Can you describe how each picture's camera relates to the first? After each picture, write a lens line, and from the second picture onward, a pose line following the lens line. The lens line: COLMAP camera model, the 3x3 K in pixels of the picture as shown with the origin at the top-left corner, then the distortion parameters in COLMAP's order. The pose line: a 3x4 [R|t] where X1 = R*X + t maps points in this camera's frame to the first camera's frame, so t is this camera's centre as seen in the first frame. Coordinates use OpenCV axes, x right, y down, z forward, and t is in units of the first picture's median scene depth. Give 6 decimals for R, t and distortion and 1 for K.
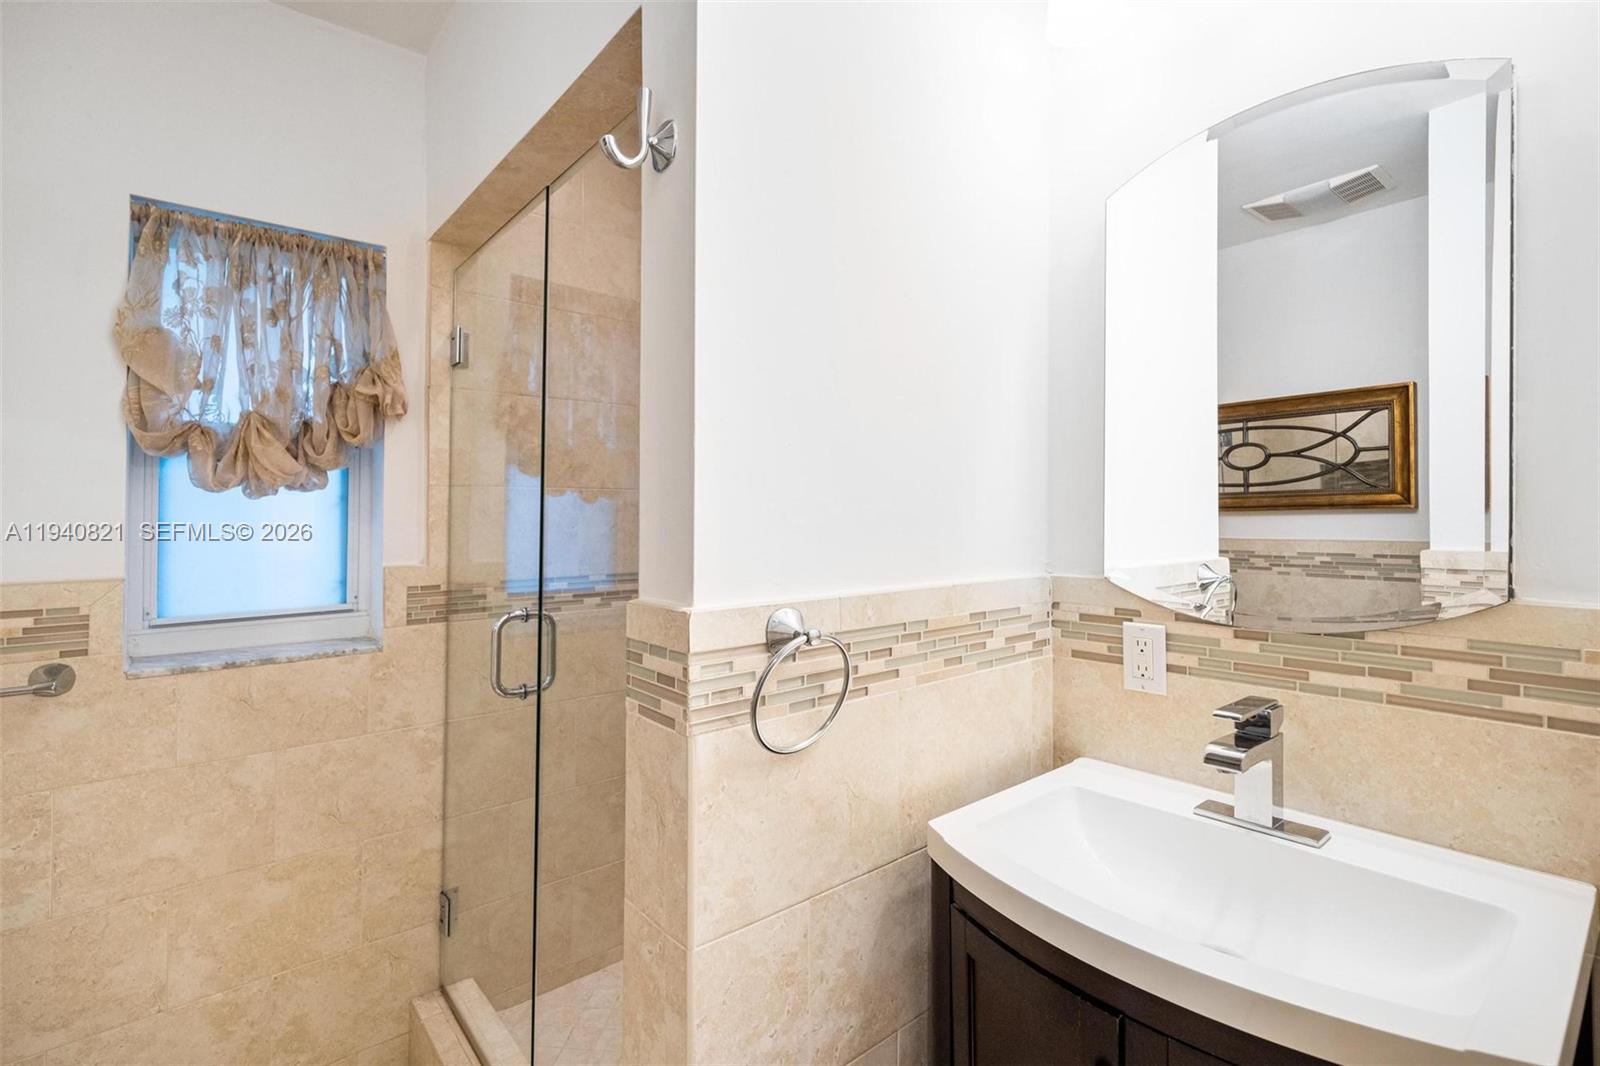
lens RADIAL K [[726.4, 0, 805.0], [0, 726.4, 518.8], [0, 0, 1]] dist [0.010815, 0.001106]
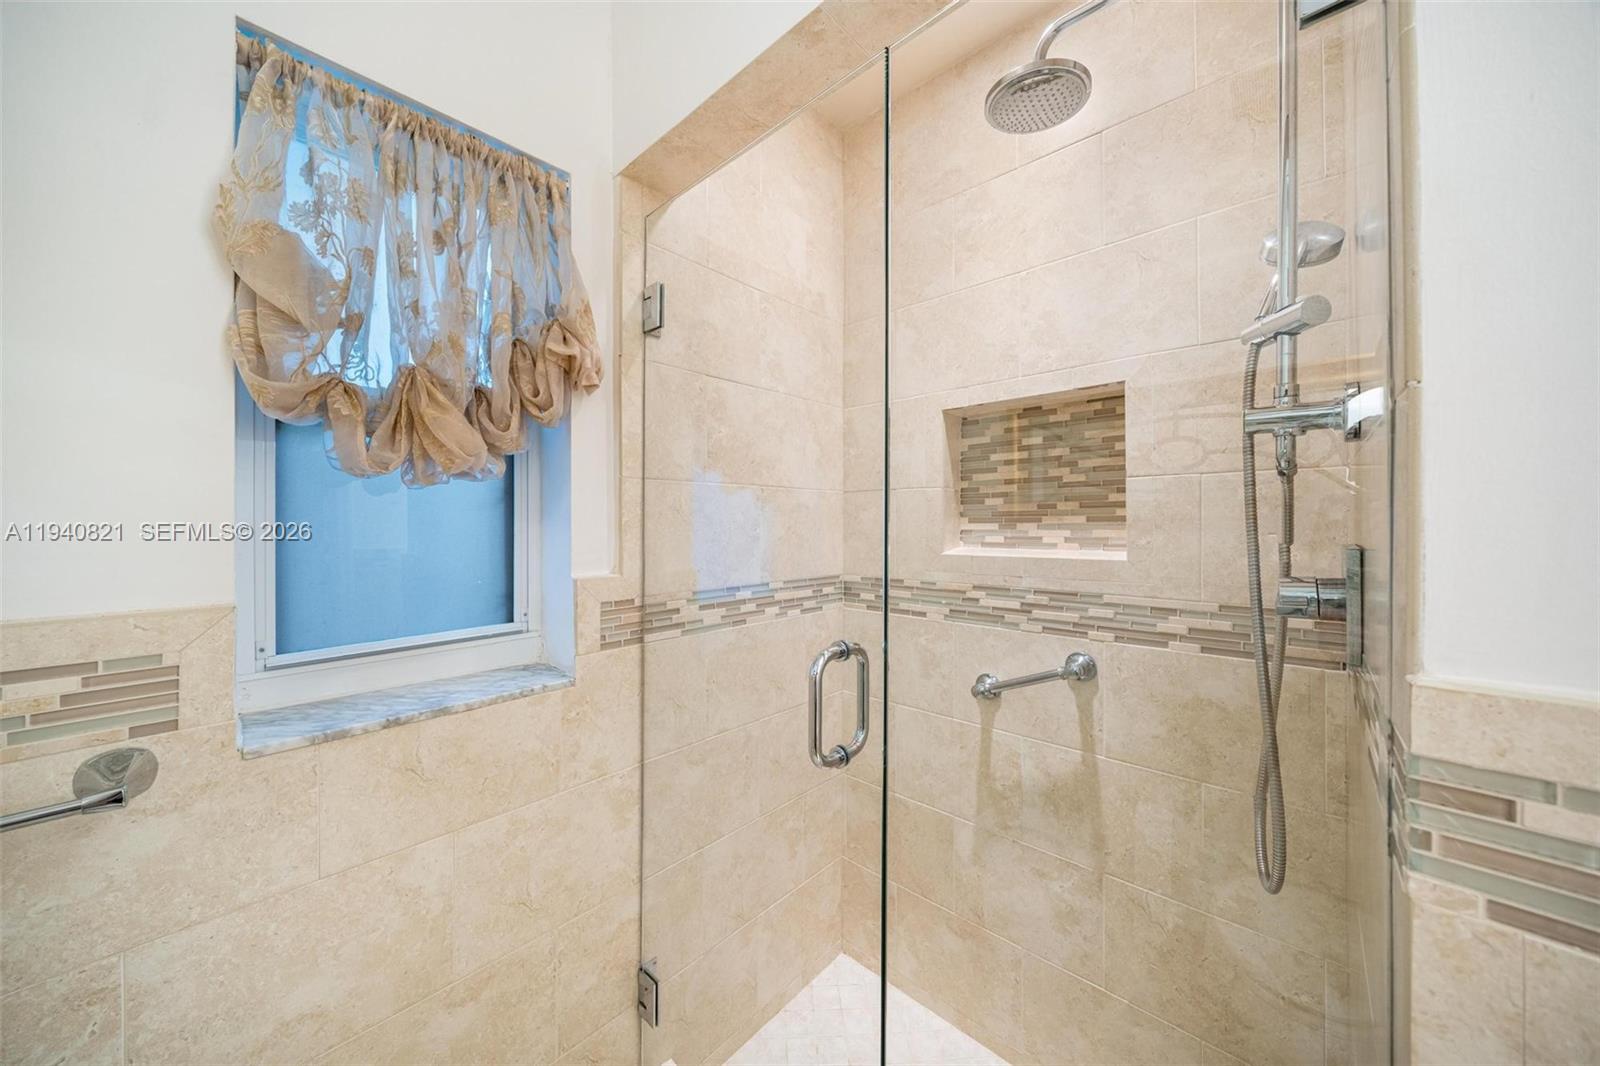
lens RADIAL K [[543.1, 0, 792.7], [0, 543.1, 534.4], [0, 0, 1]] dist [0.000172, 0.000480]
pose [[0.994681, -0.005320, 0.102869, -0.437300], [0.004171, 0.999927, 0.011383, 0.013661], [-0.102922, -0.010893, 0.994630, 0.424203]]
